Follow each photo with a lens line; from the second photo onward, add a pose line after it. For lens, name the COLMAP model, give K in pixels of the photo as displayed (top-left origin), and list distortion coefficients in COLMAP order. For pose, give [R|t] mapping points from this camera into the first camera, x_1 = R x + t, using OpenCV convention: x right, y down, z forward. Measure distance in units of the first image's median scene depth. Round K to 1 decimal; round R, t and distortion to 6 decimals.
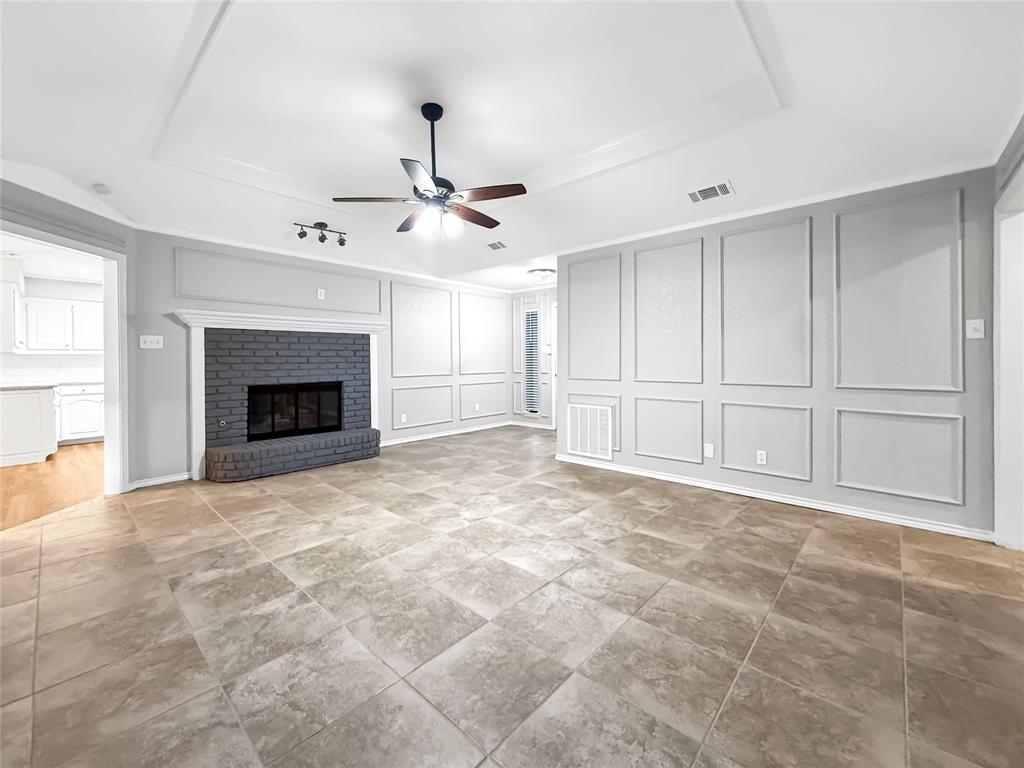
lens RADIAL K [[420.1, 0, 510.0], [0, 420.1, 364.8], [0, 0, 1]] dist [-0.000874, -0.000108]
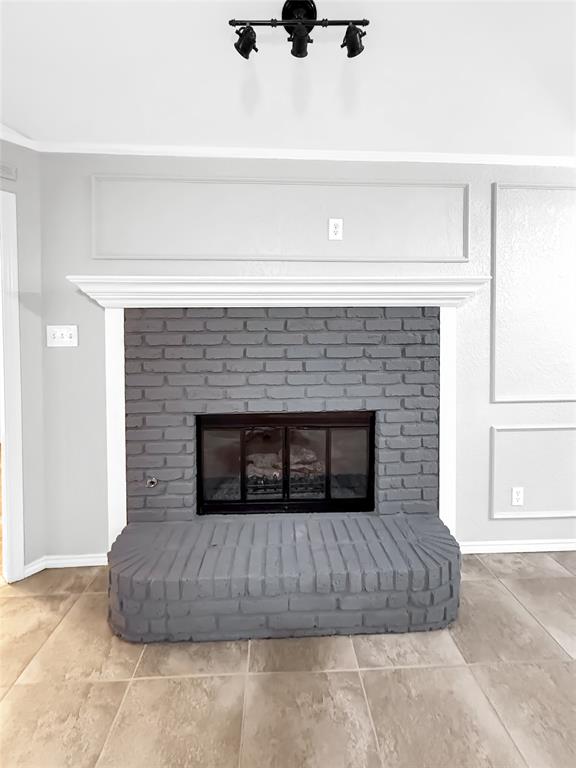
lens RADIAL K [[334.0, 0, 287.7], [0, 334.0, 344.1], [0, 0, 1]] dist [0.001200, 0.001258]
pose [[0.711594, 0.018023, -0.702360, -0.290389], [-0.008467, 0.999818, 0.017077, -0.055852], [0.702540, -0.006205, 0.711617, 0.926780]]
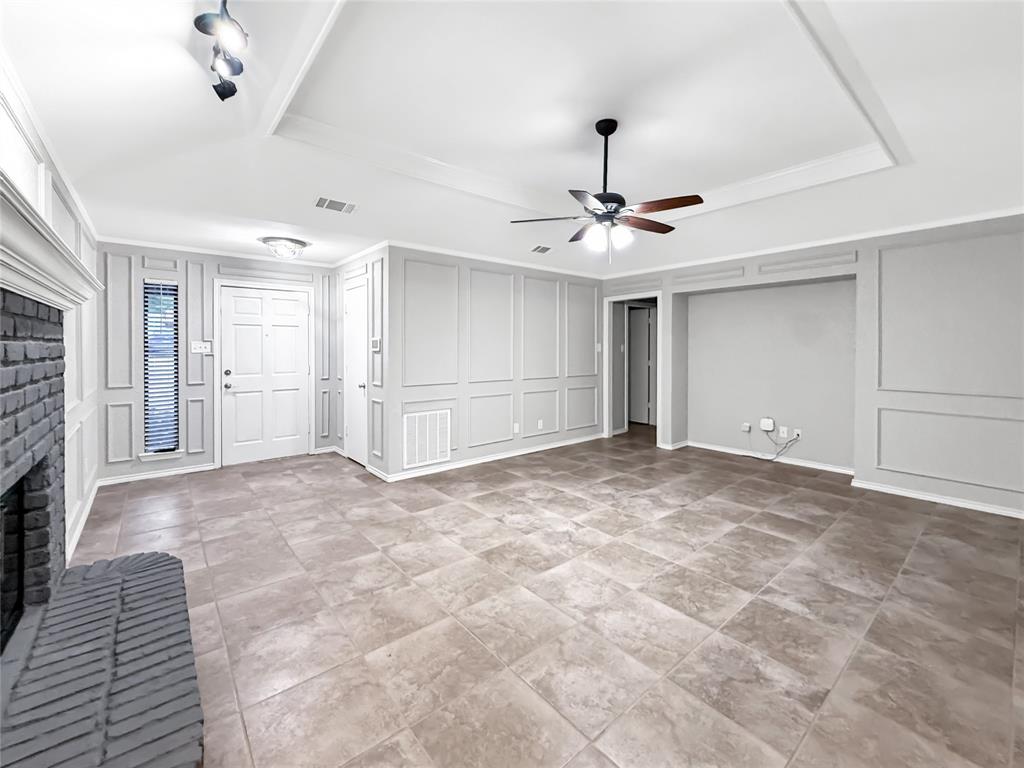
lens RADIAL K [[428.5, 0, 507.1], [0, 428.5, 362.1], [0, 0, 1]] dist [-0.002105, 0.000269]
pose [[0.141912, -0.025846, 0.989542, -0.929000], [0.008132, 0.999656, 0.024944, -0.050973], [-0.989846, 0.004507, 0.142074, 0.828243]]
